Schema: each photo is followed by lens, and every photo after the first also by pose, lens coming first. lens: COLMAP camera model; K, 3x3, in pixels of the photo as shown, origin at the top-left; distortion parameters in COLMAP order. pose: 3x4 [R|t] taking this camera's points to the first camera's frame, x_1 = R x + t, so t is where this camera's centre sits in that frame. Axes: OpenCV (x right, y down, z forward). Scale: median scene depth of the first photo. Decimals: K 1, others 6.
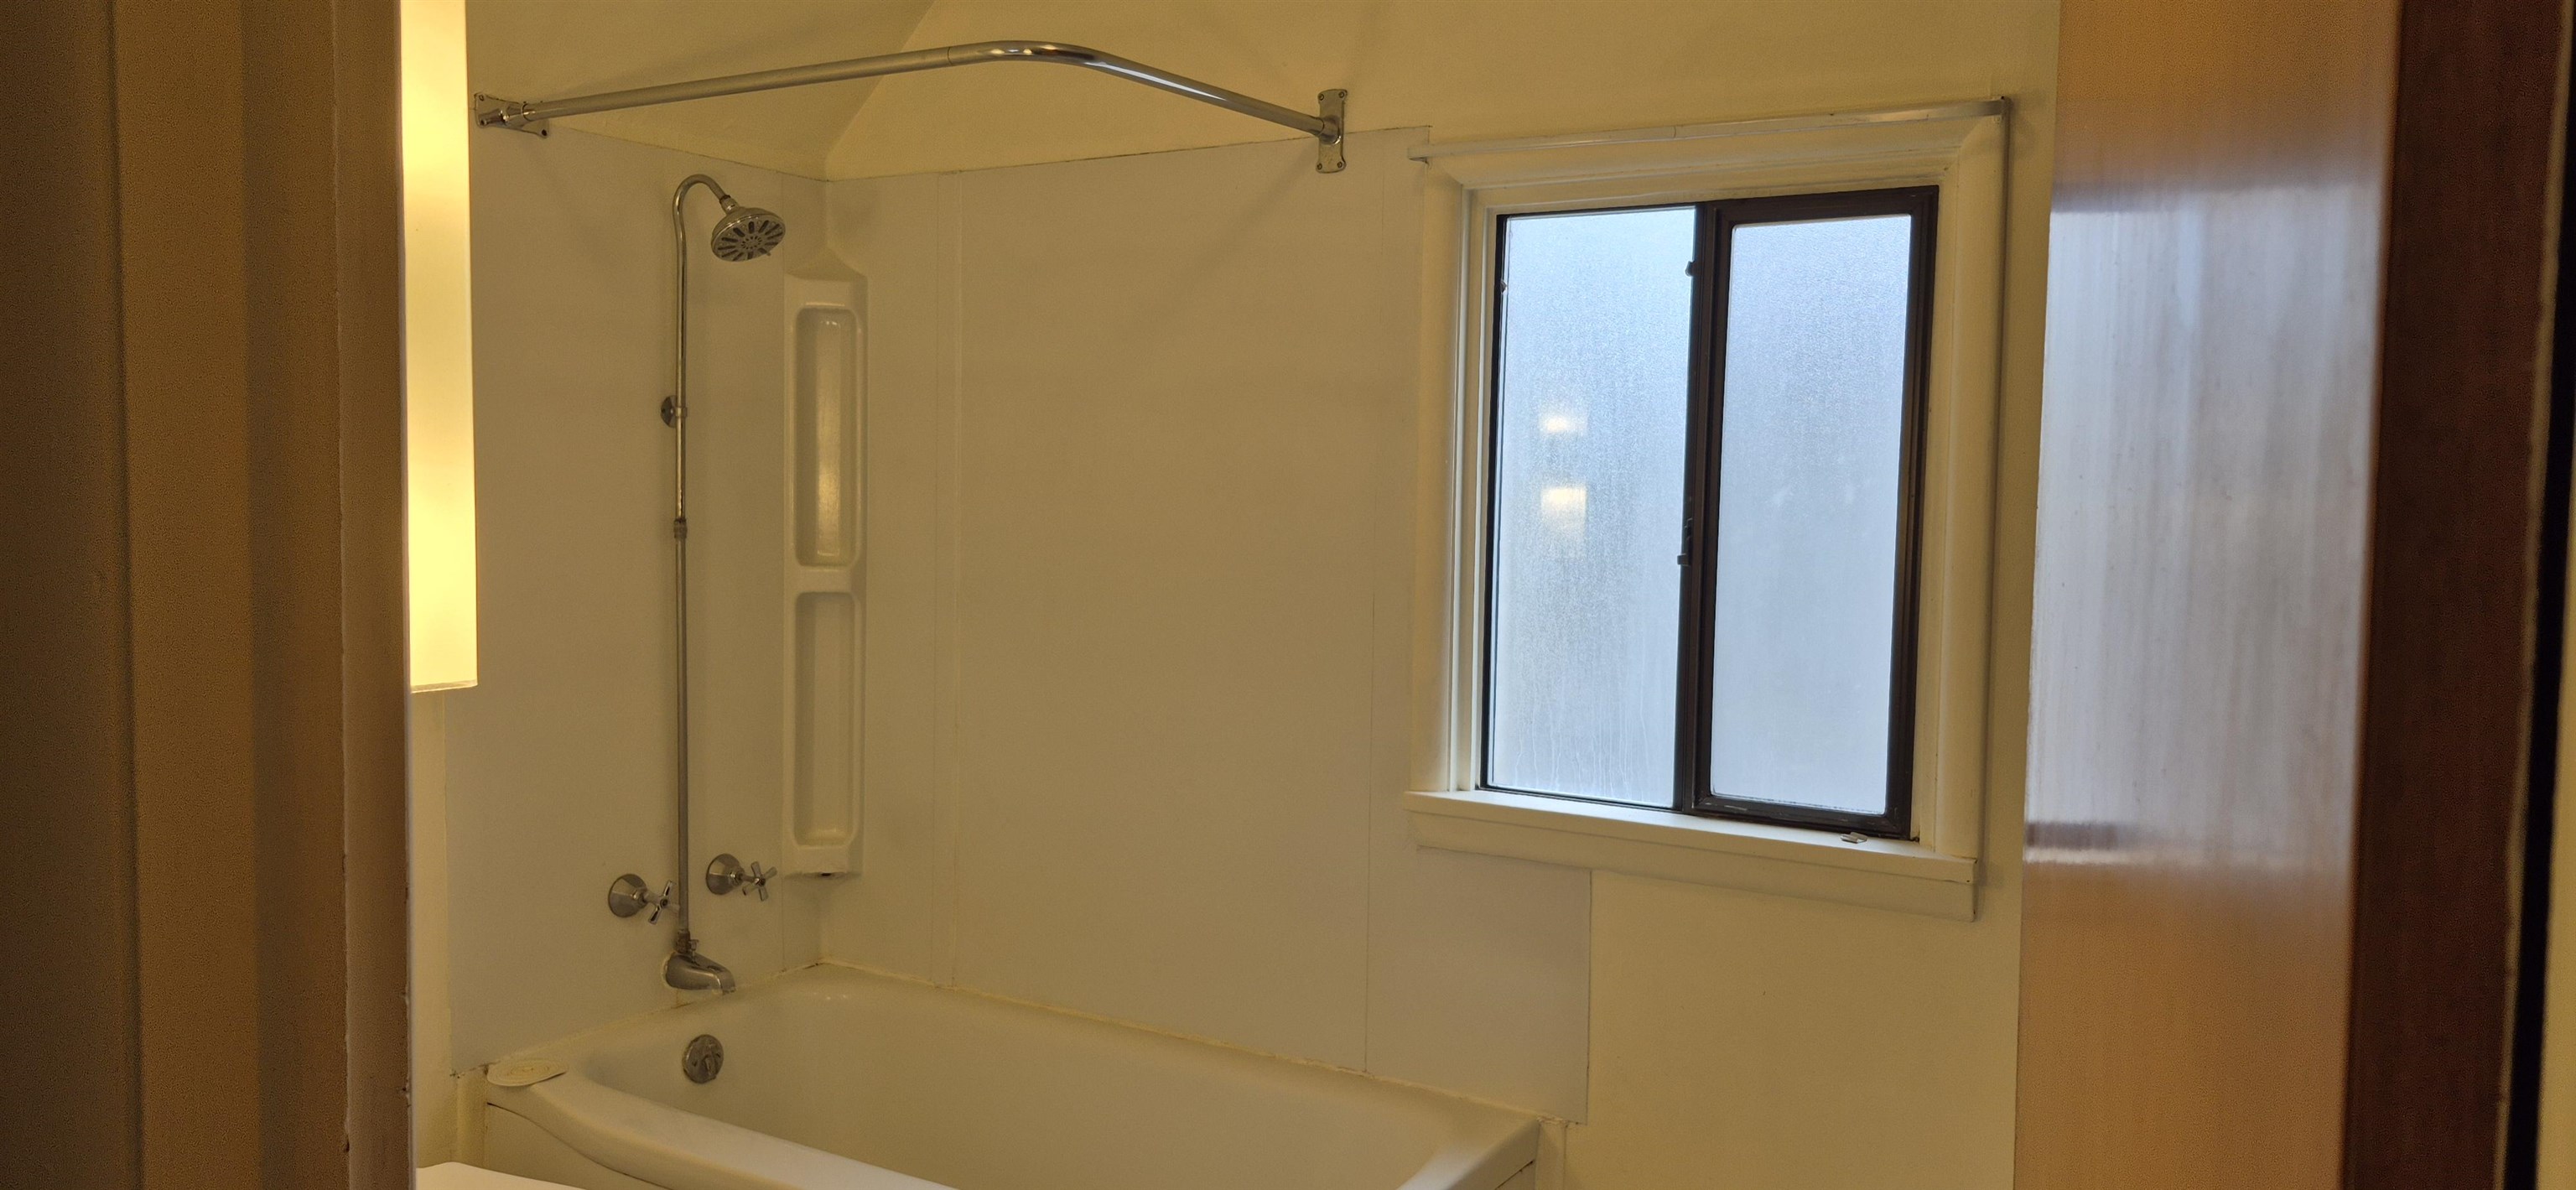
lens RADIAL K [[1818.1, 0, 1288.0], [0, 1818.1, 595.0], [0, 0, 1]] dist [0.146371, -0.209050]
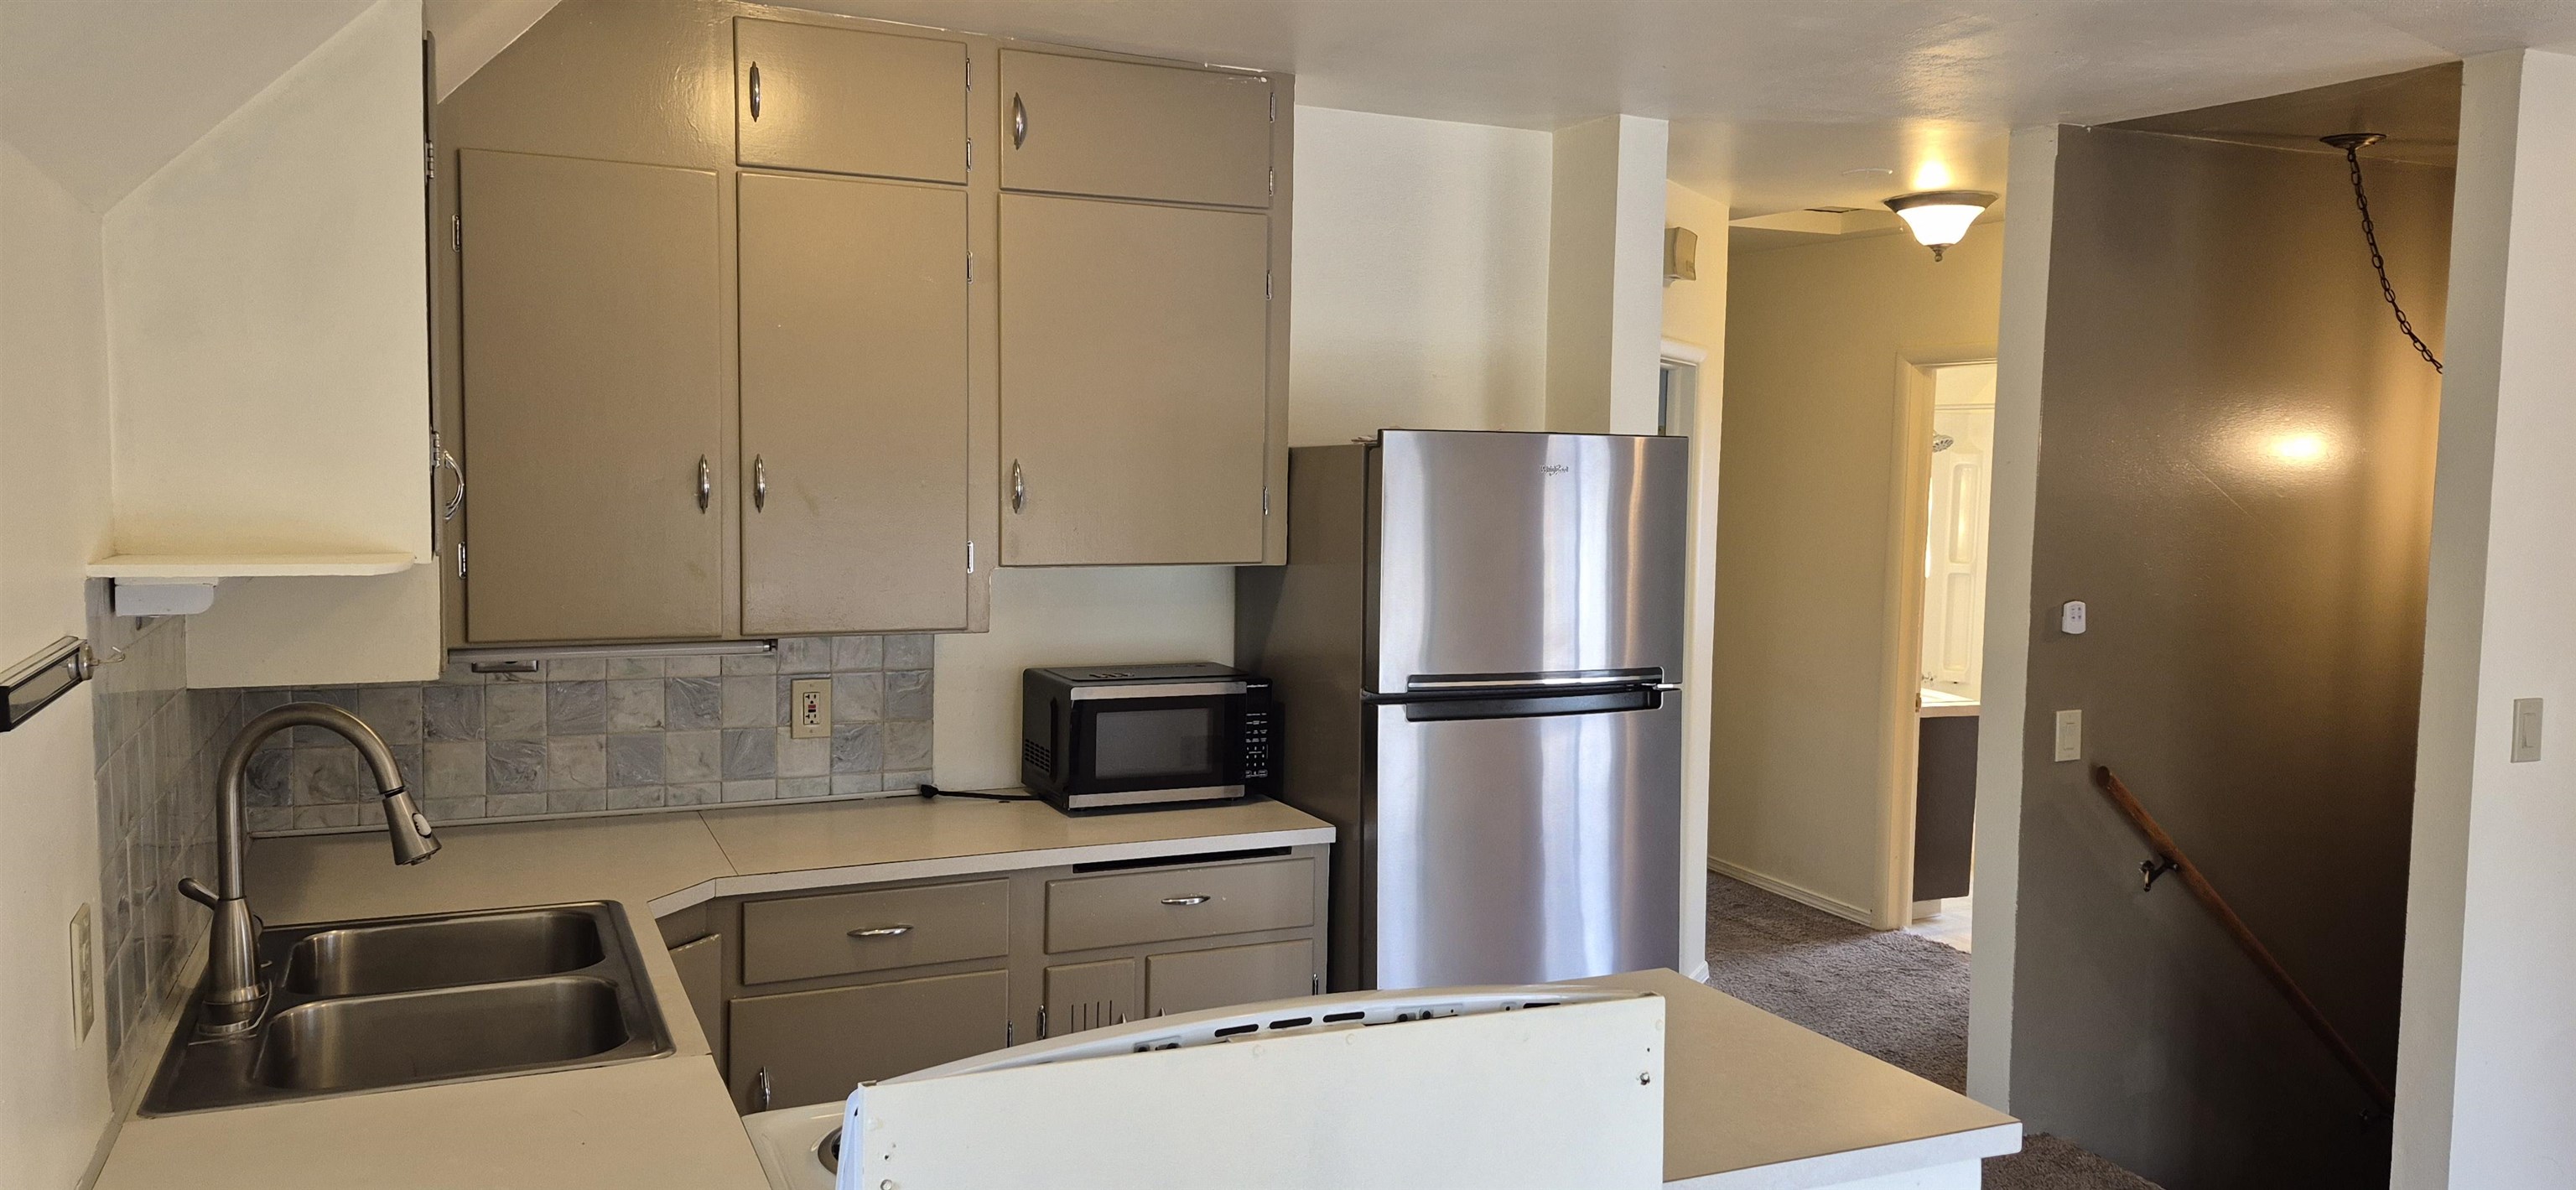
lens RADIAL K [[1818.1, 0, 1288.0], [0, 1818.1, 595.0], [0, 0, 1]] dist [0.146371, -0.209050]
pose [[0.823329, 0.044614, -0.565809, 0.466492], [-0.044911, 0.998901, 0.013411, 0.037152], [0.565785, 0.014369, 0.824428, -1.774410]]
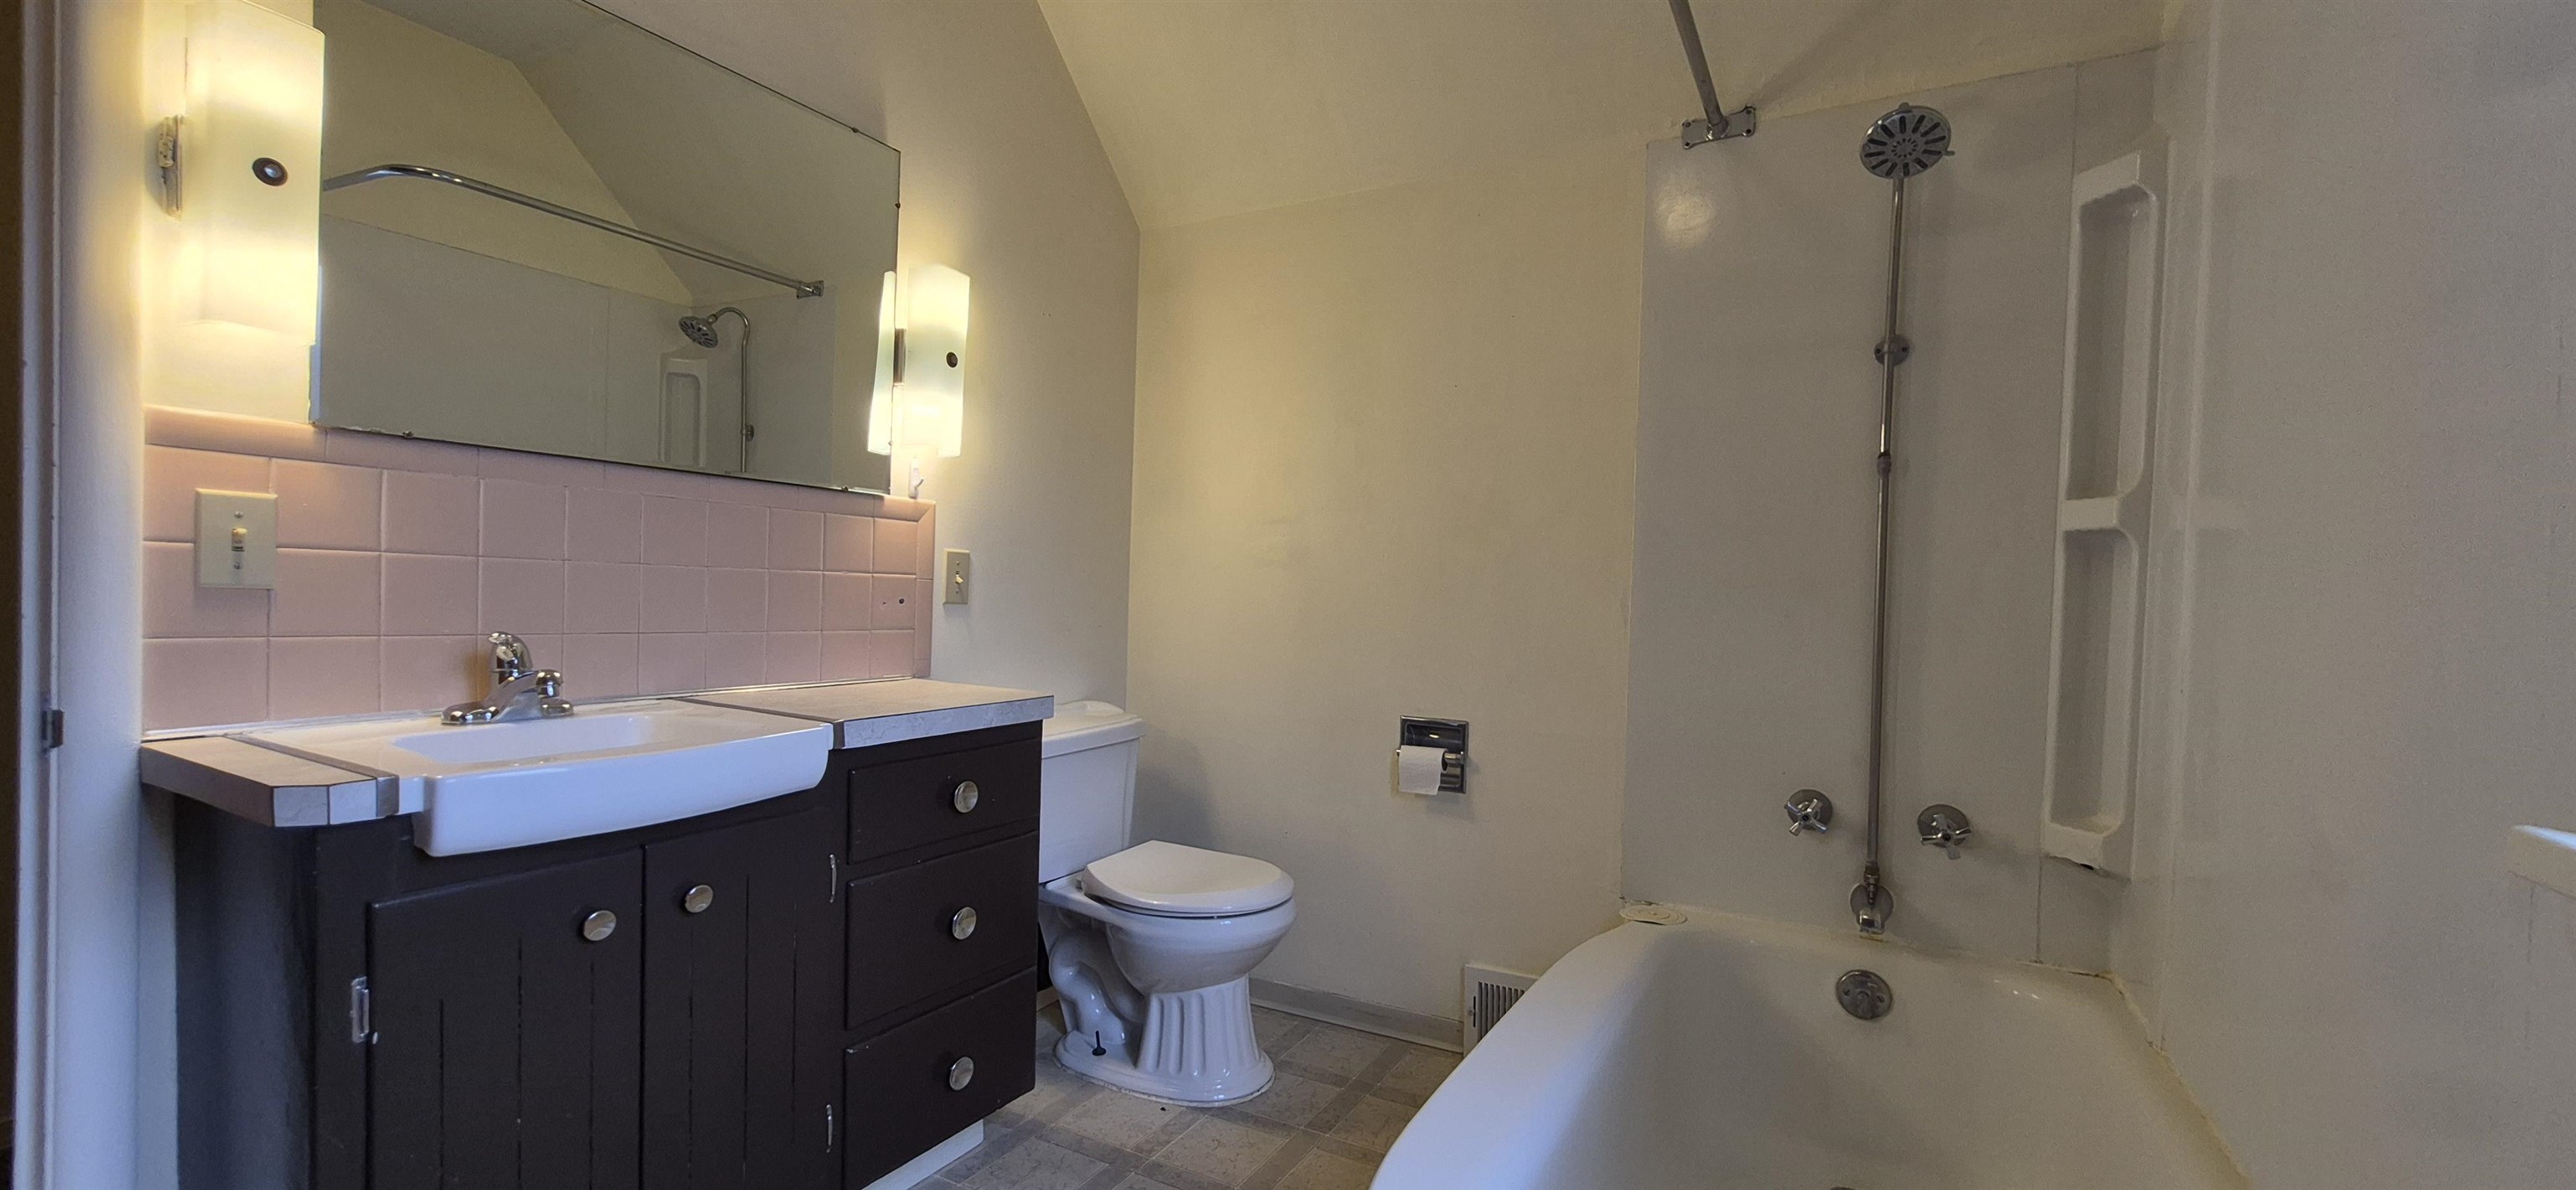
lens RADIAL K [[1017.5, 0, 1284.7], [0, 1017.5, 621.5], [0, 0, 1]] dist [0.000428, 0.000014]
pose [[0.022672, 0.010718, -0.999686, 0.218830], [-0.097320, 0.995217, 0.008463, 0.075953], [0.994995, 0.097097, 0.023606, 0.647608]]
